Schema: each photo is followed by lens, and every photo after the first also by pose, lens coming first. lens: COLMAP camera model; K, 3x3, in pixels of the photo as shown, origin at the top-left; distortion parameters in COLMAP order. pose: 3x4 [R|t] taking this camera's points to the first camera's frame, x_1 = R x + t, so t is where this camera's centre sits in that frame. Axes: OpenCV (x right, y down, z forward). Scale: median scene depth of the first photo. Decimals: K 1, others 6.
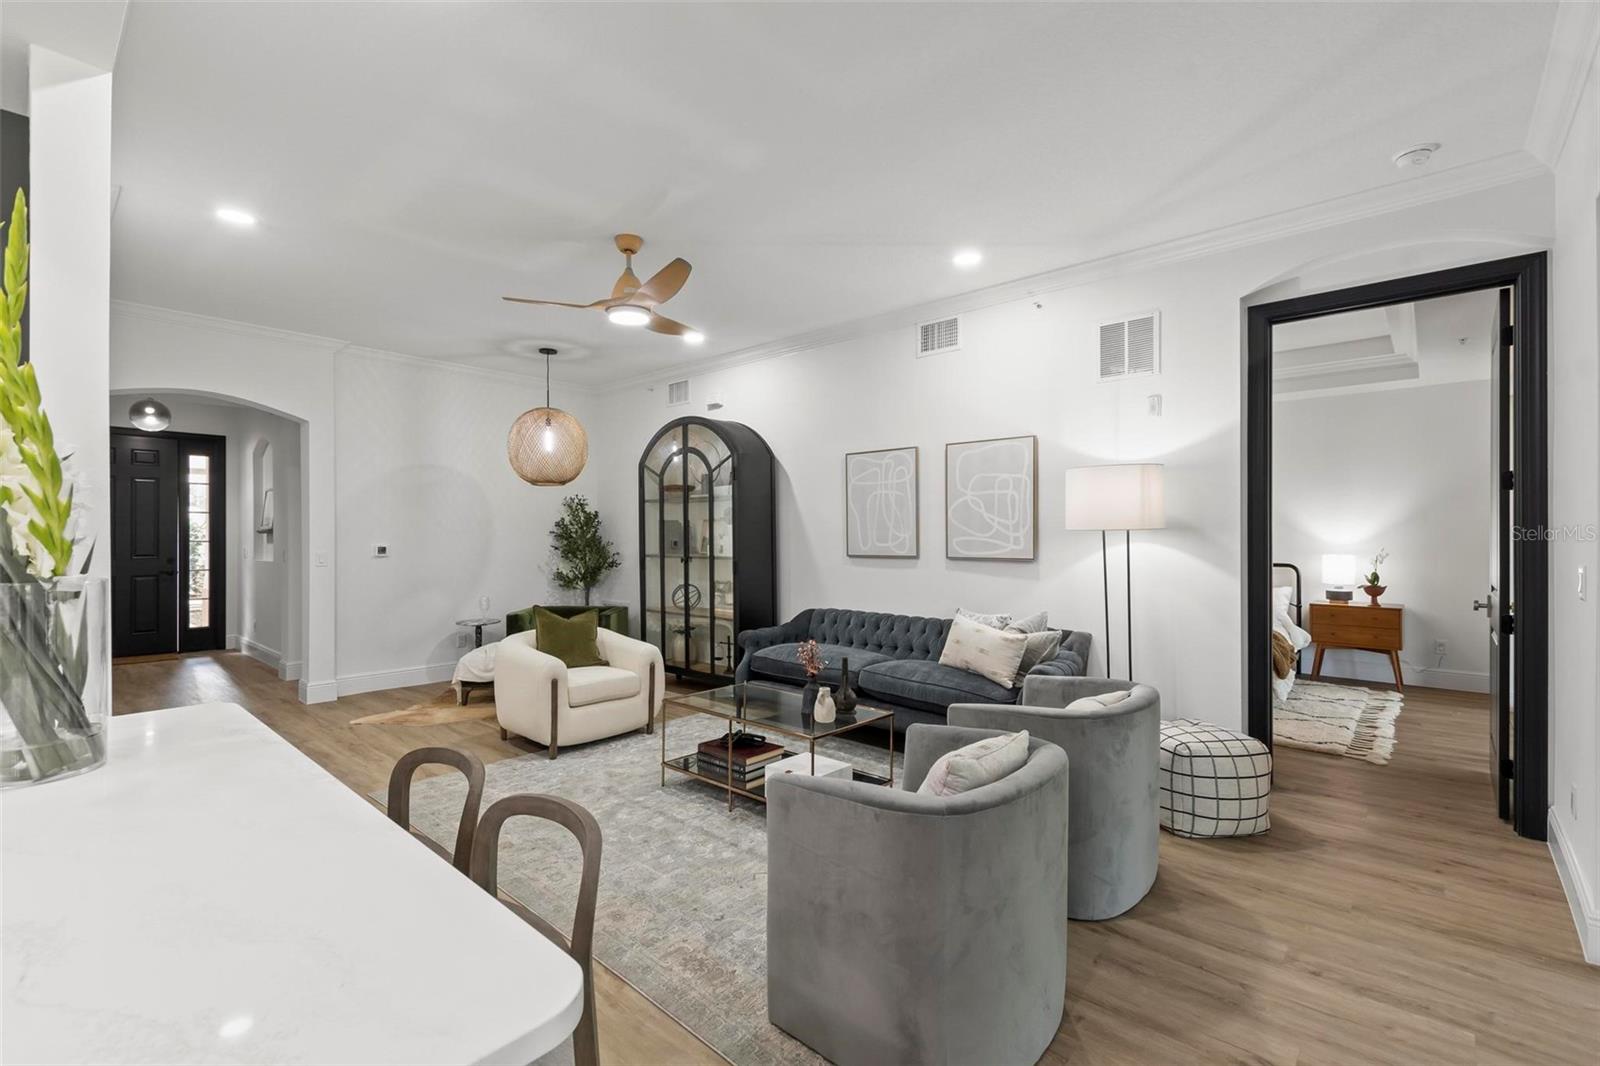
lens RADIAL K [[703.4, 0, 789.7], [0, 703.4, 533.7], [0, 0, 1]] dist [0.014496, -0.008686]
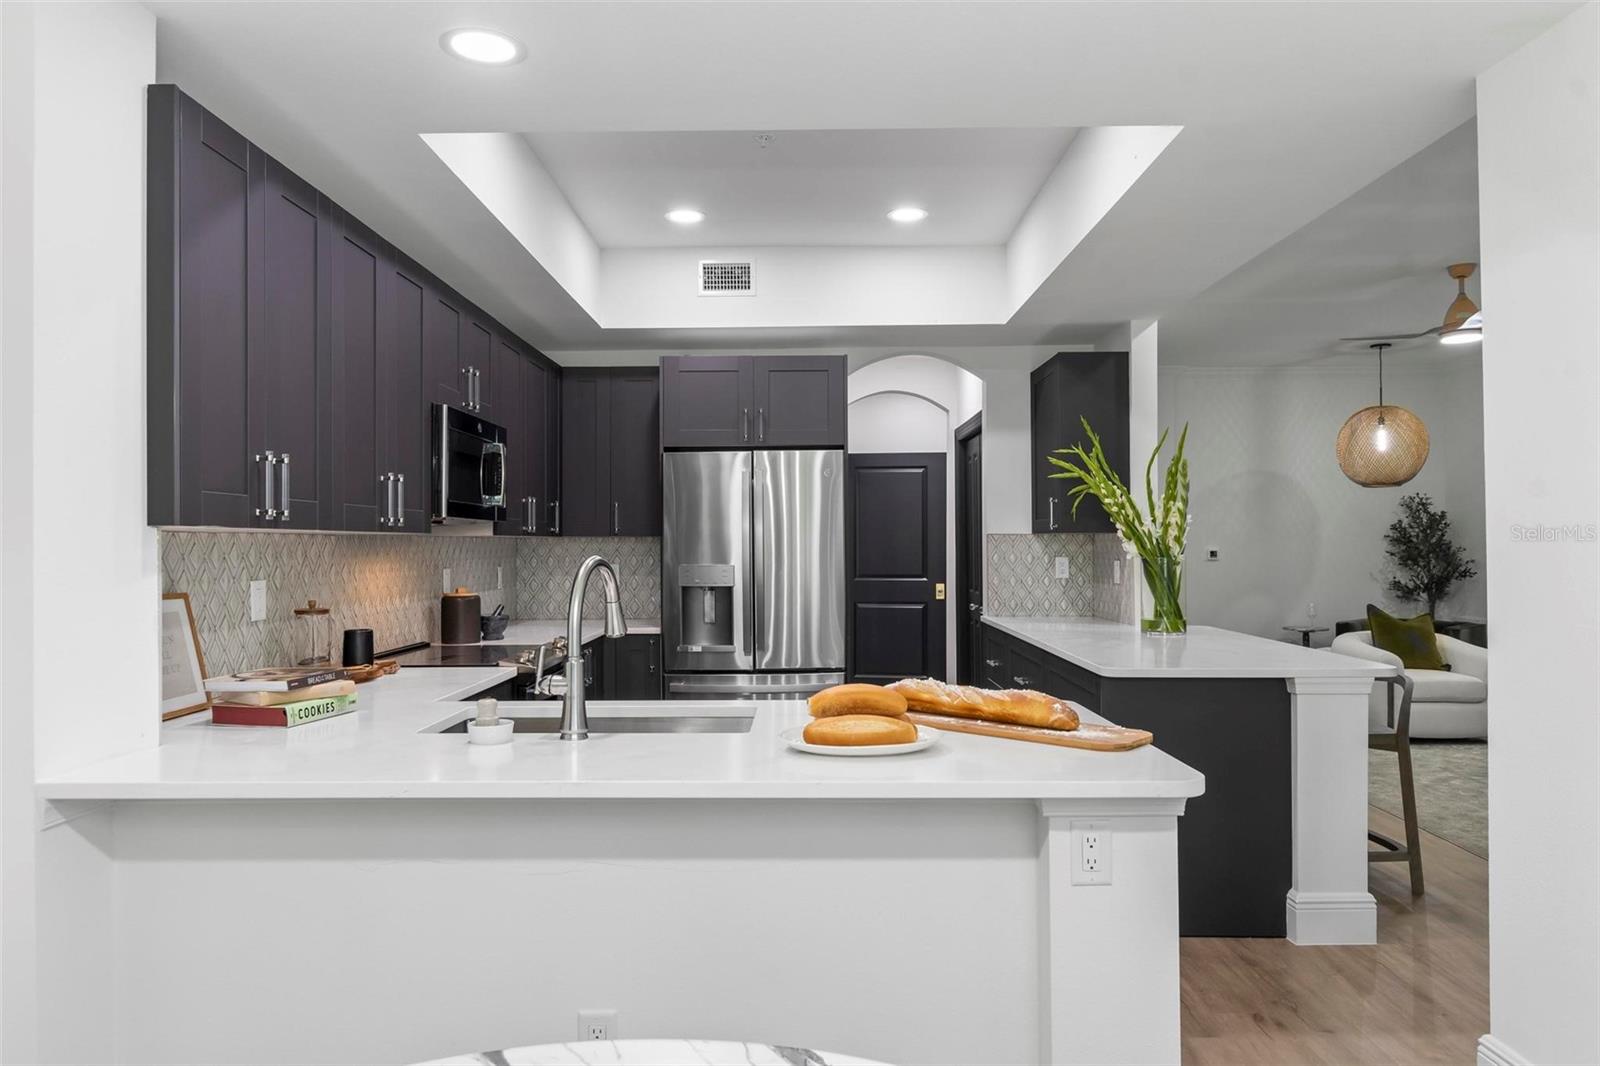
lens RADIAL K [[1031.4, 0, 800.0], [0, 1031.4, 533.0], [0, 0, 1]] dist [0.003613, 0.001357]
pose [[0.665136, -0.009782, -0.746659, 0.209778], [0.005173, 0.999951, -0.008492, 0.001325], [0.746705, 0.001786, 0.665153, -0.616002]]
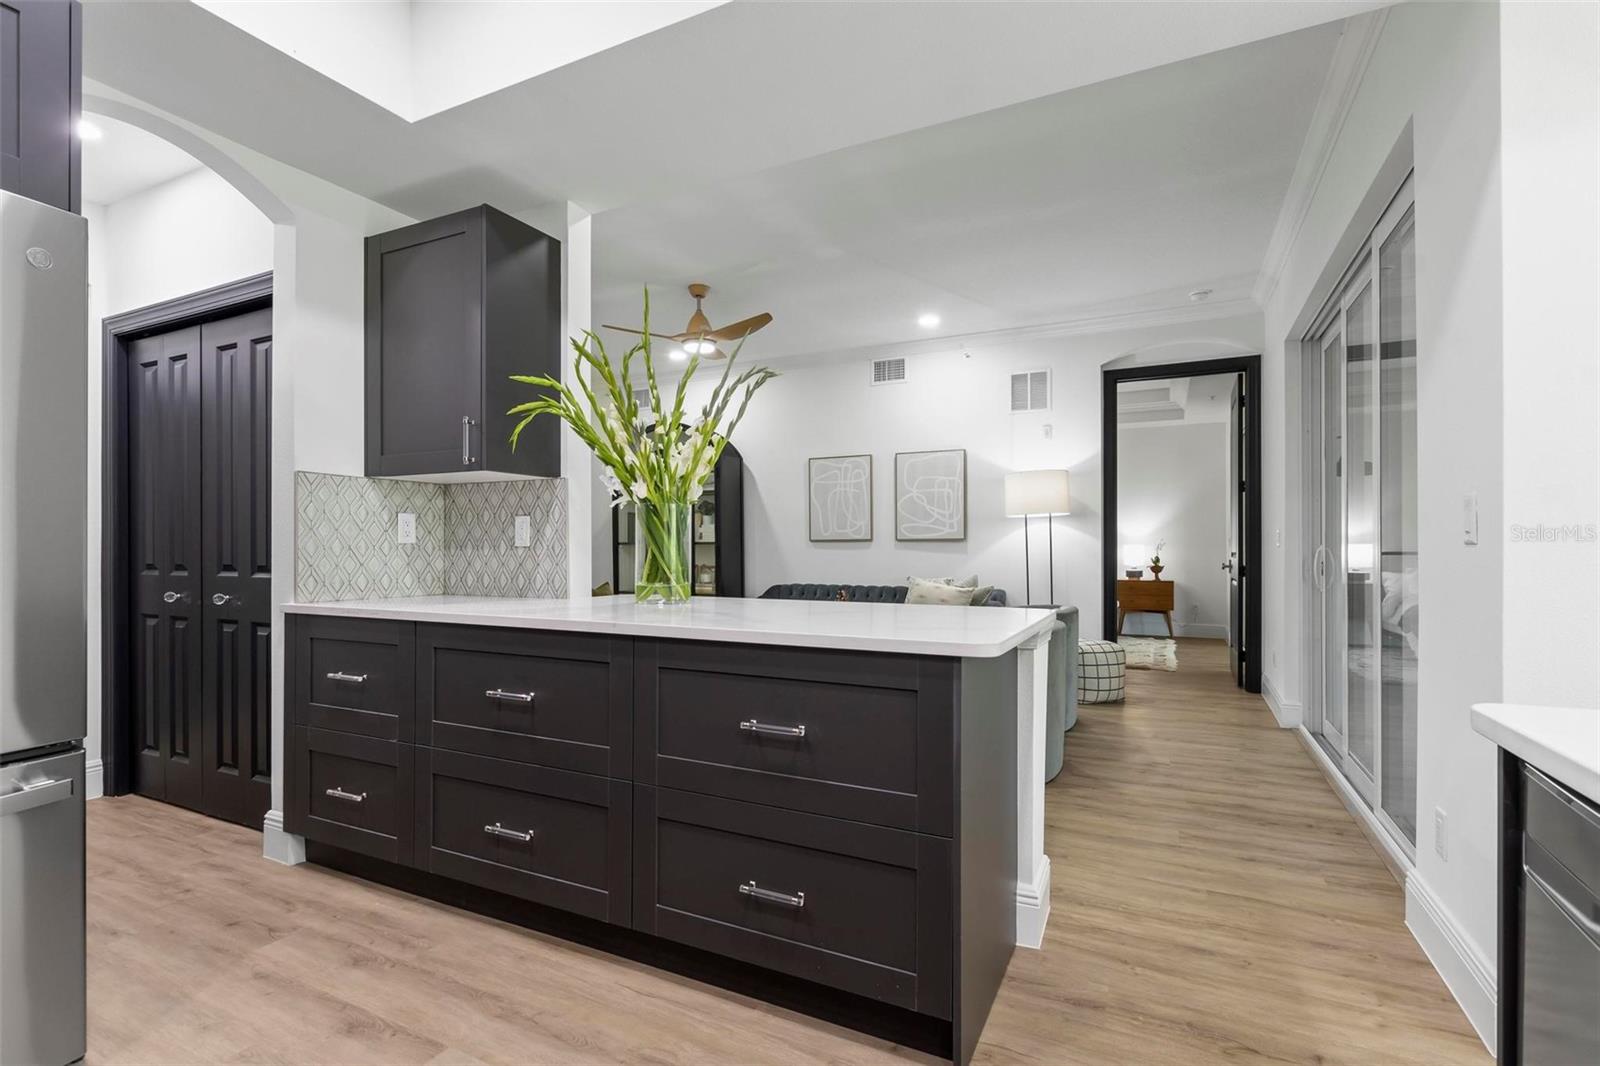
lens RADIAL K [[746.2, 0, 794.8], [0, 746.2, 546.6], [0, 0, 1]] dist [0.003998, 0.000486]
pose [[0.962663, 0.001533, 0.270699, -0.323679], [-0.001337, 0.999999, -0.000908, 0.046538], [-0.270700, 0.000513, 0.962664, -0.281401]]
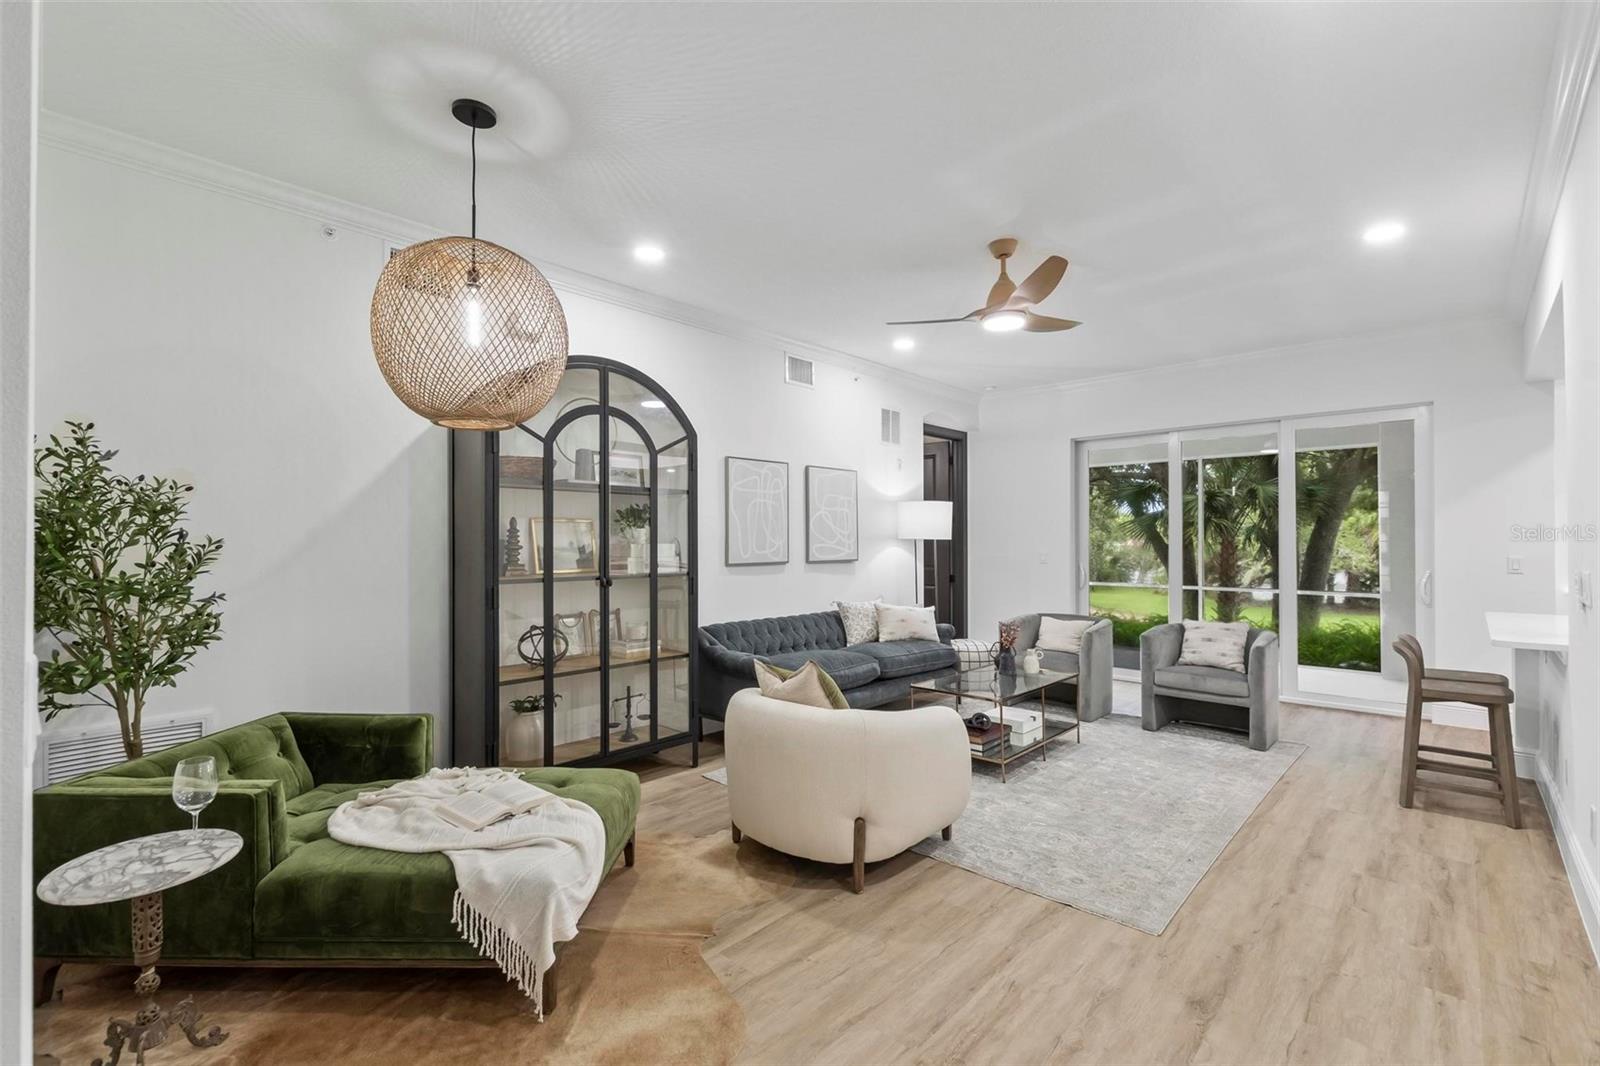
lens RADIAL K [[703.4, 0, 789.7], [0, 703.4, 533.7], [0, 0, 1]] dist [0.014496, -0.008686]
pose [[0.028482, 0.007713, 0.999565, -0.916668], [-0.000969, 0.999970, -0.007688, -0.003373], [-0.999594, -0.000750, 0.028489, 0.955665]]
